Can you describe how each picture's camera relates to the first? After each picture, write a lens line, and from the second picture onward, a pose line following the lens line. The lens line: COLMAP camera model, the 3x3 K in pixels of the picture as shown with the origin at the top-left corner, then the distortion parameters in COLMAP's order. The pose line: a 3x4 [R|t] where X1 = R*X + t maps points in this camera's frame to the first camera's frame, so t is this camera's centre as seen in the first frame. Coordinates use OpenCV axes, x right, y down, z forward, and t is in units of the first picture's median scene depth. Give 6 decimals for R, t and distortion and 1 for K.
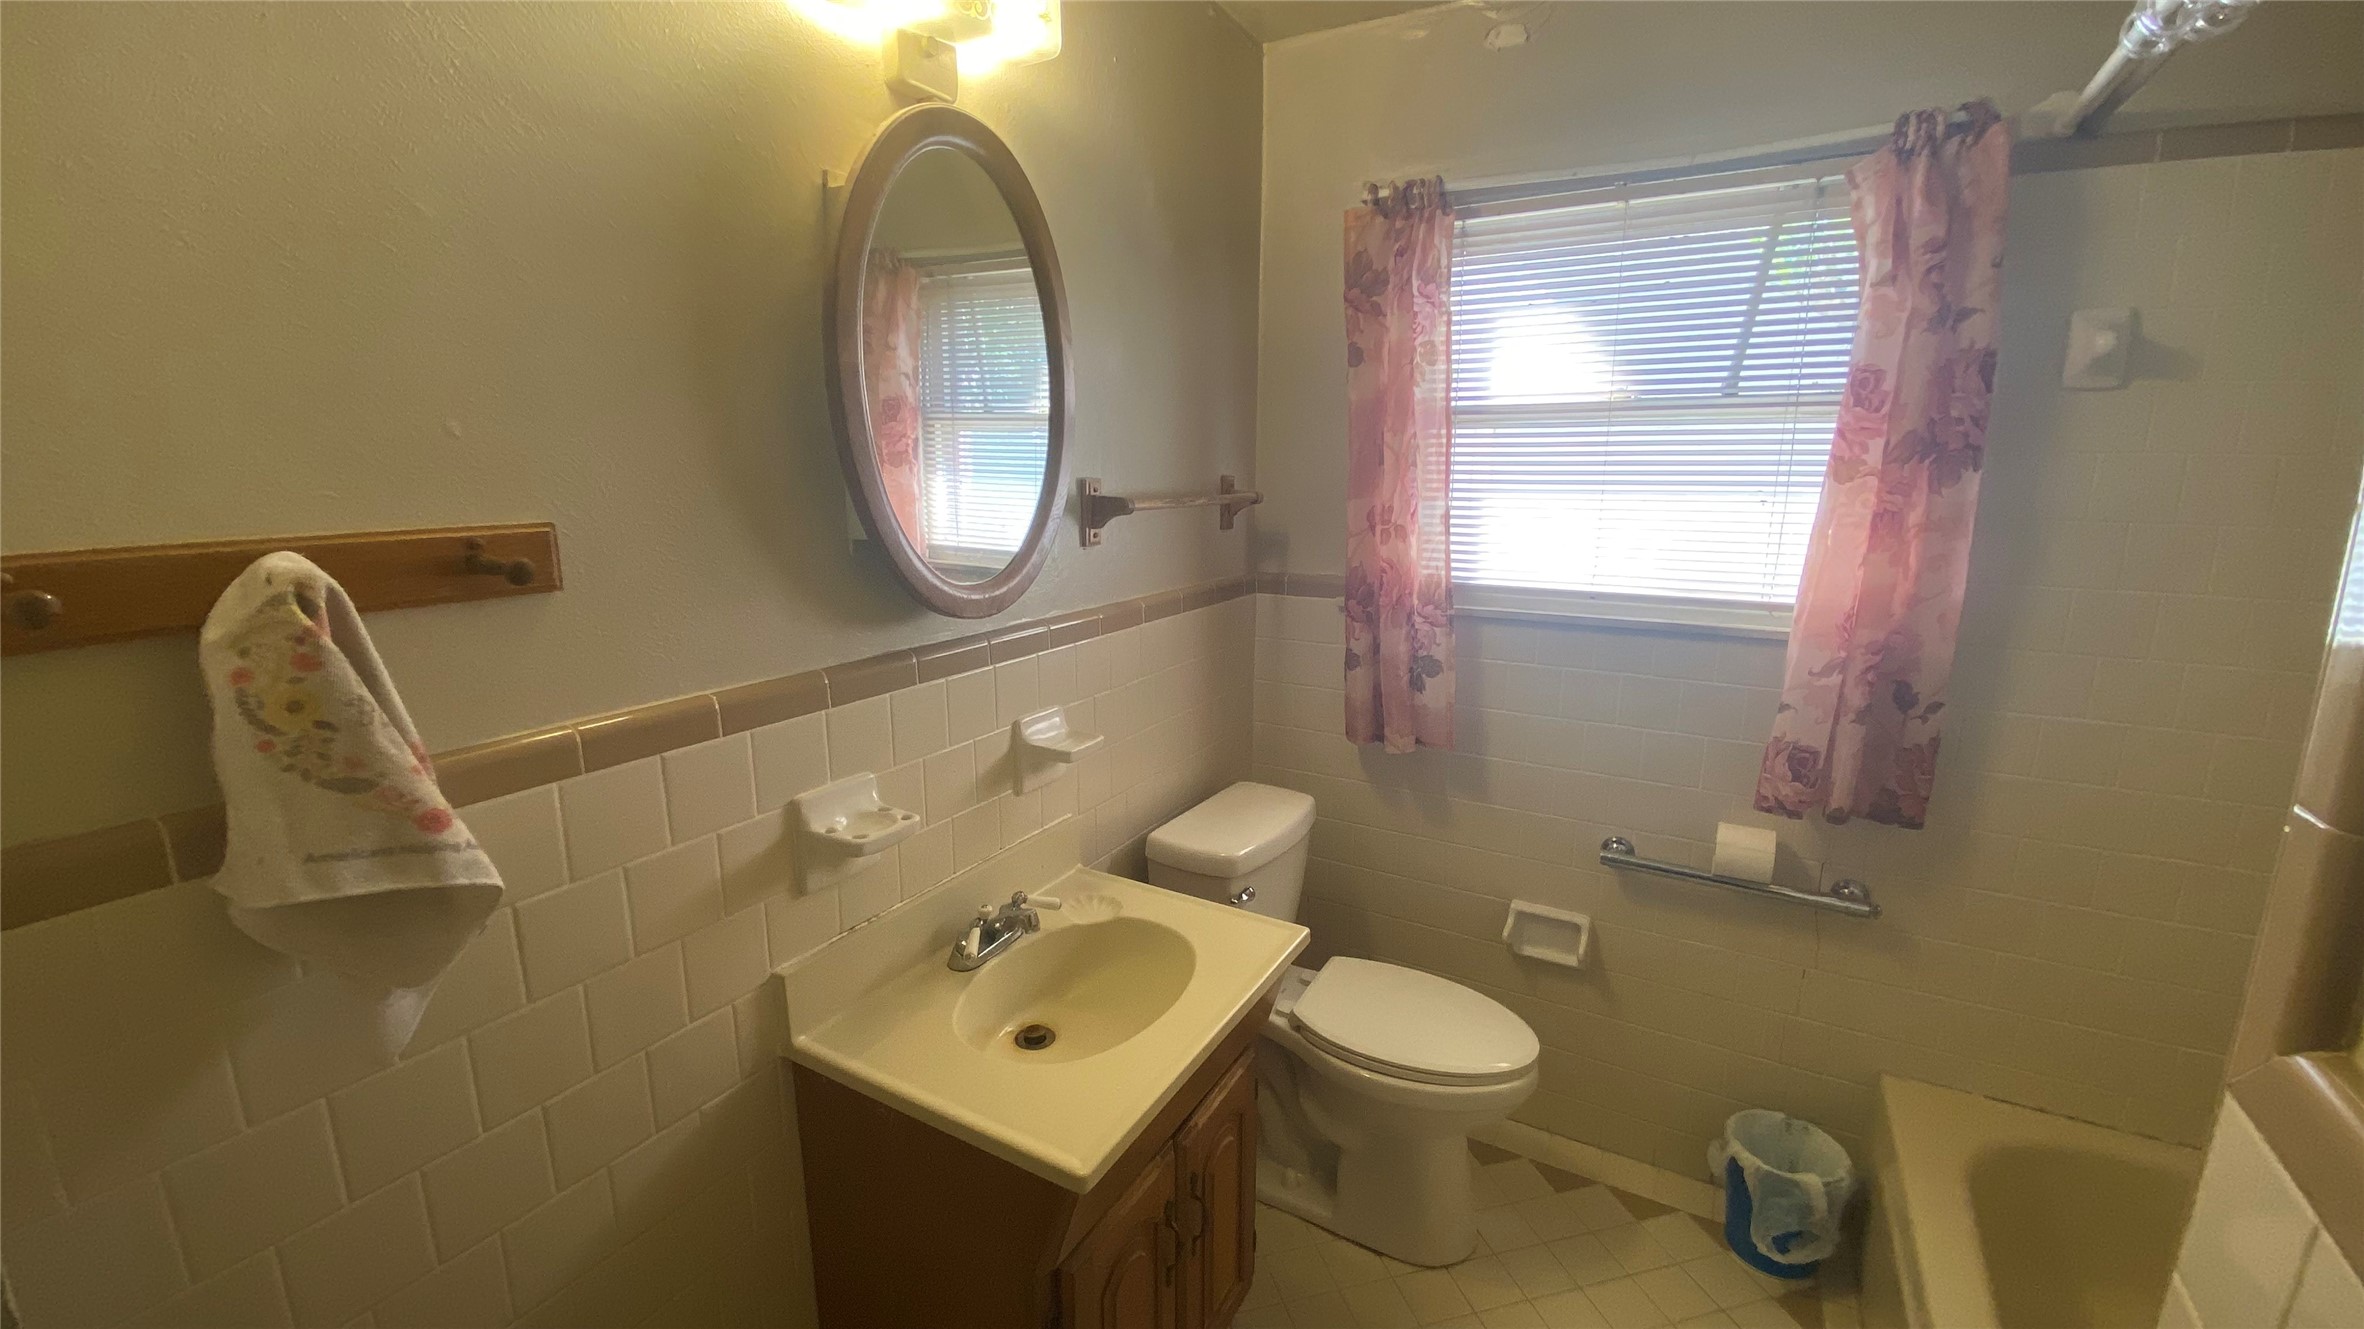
lens RADIAL K [[949.2, 0, 1165.7], [0, 949.2, 652.7], [0, 0, 1]] dist [0.024022, -0.026566]
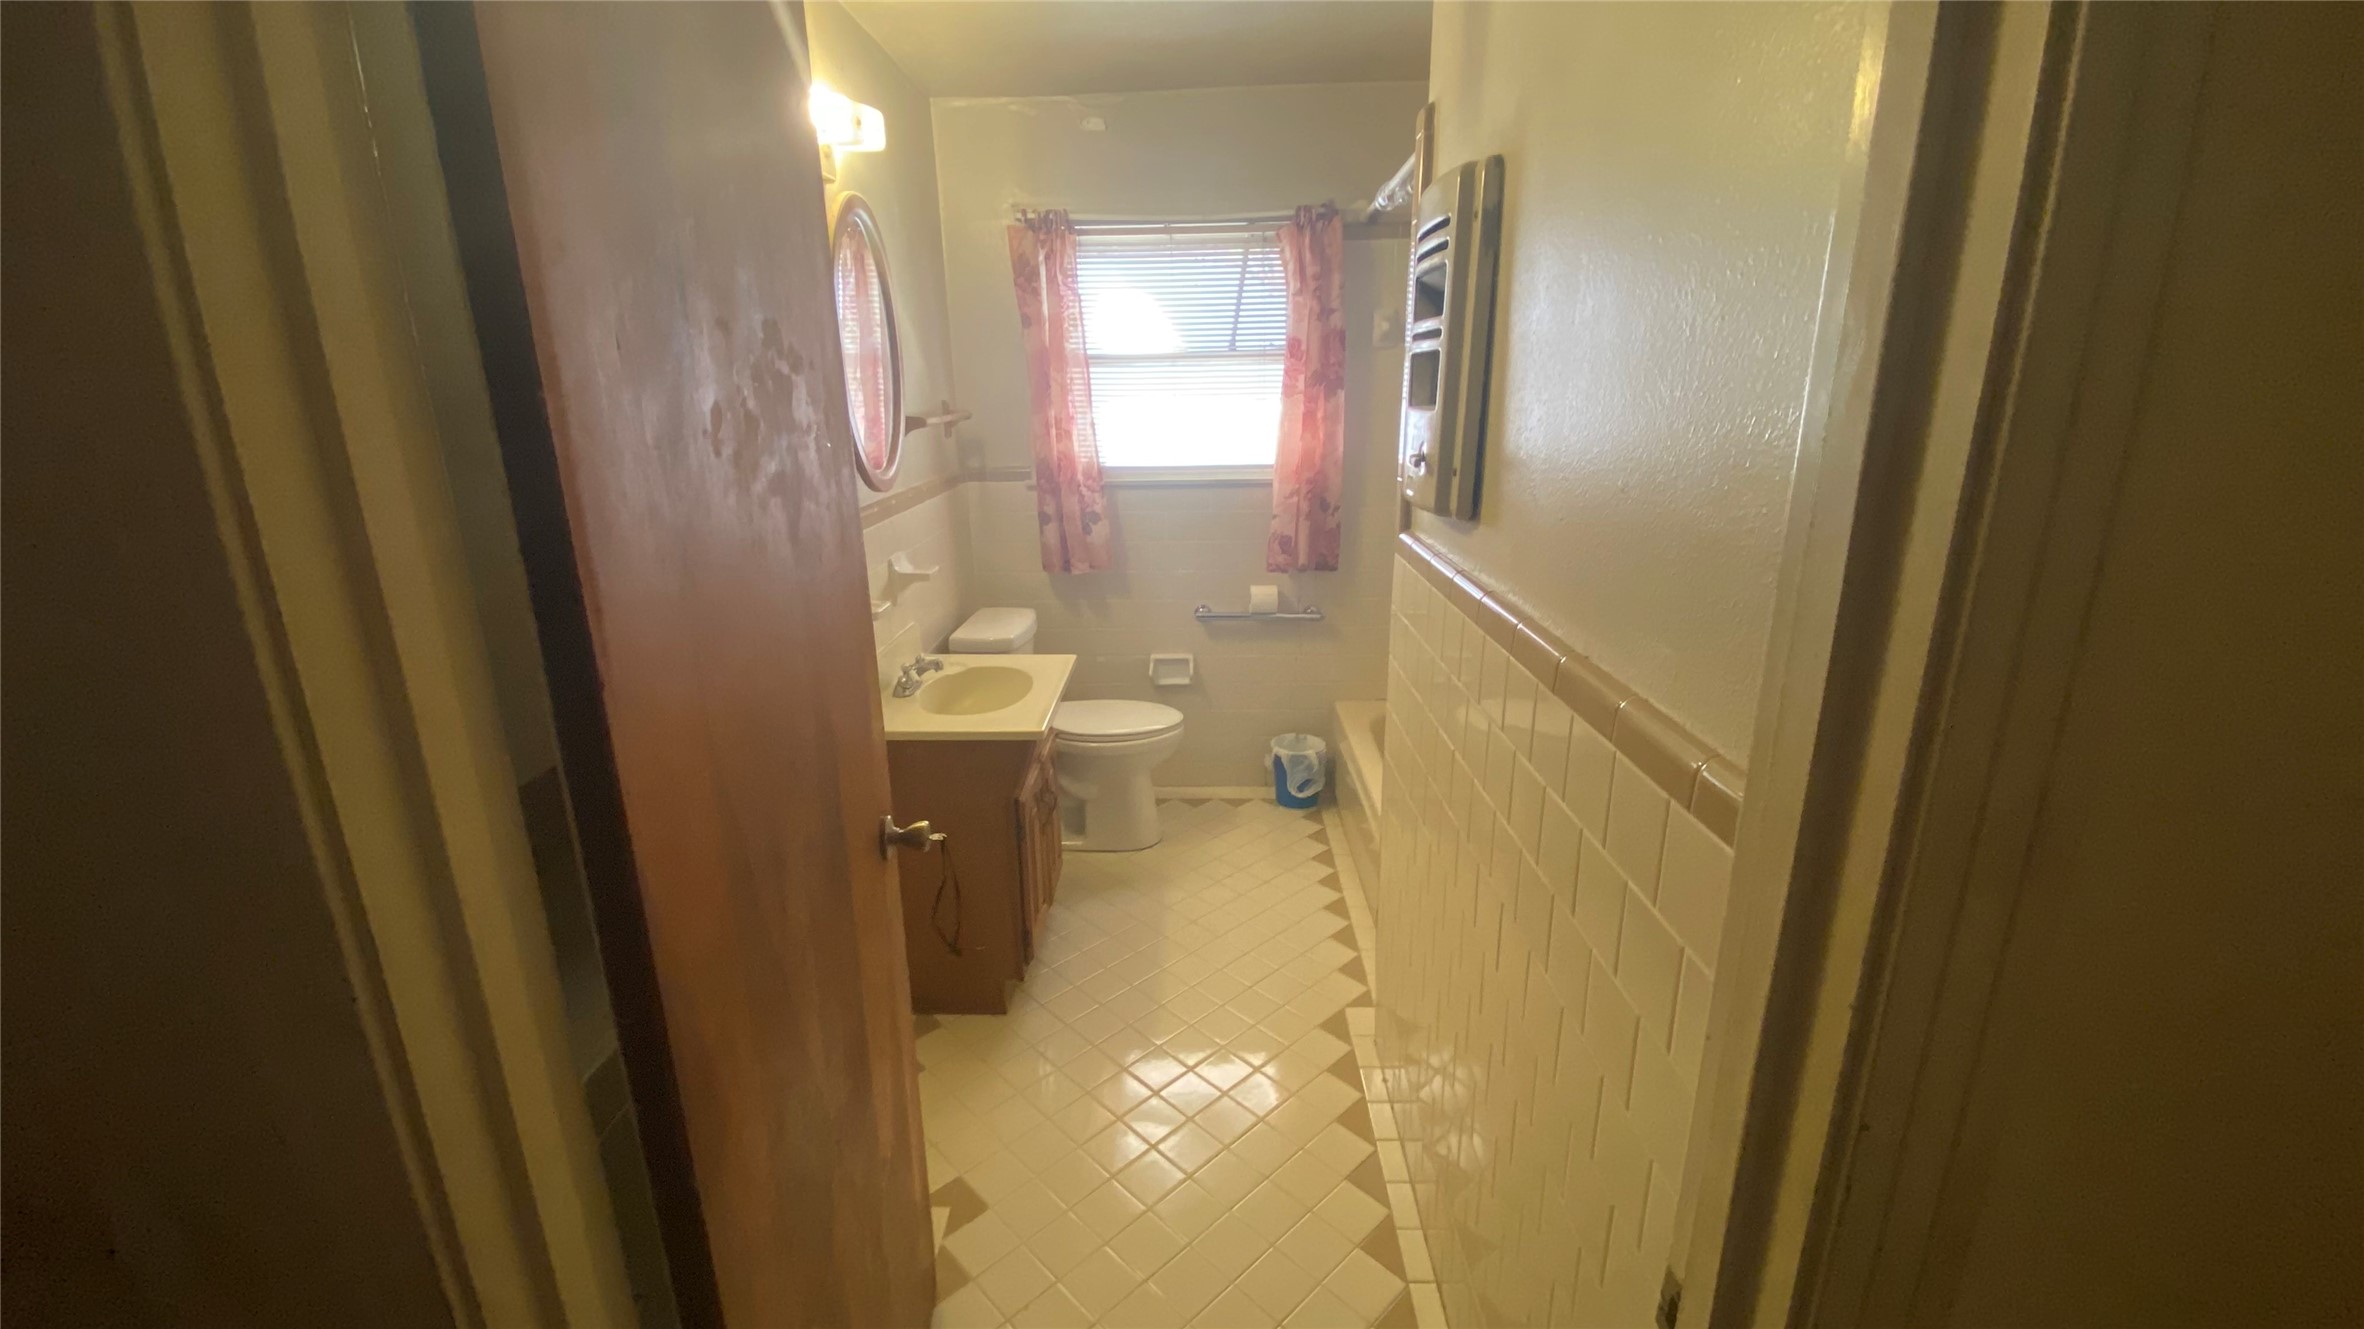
lens RADIAL K [[955.0, 0, 1175.3], [0, 955.0, 661.0], [0, 0, 1]] dist [0.024432, -0.000075]
pose [[0.869935, -0.161189, 0.466081, -0.462858], [0.113454, 0.985141, 0.128940, 0.070196], [-0.479939, -0.059291, 0.875296, -0.597360]]
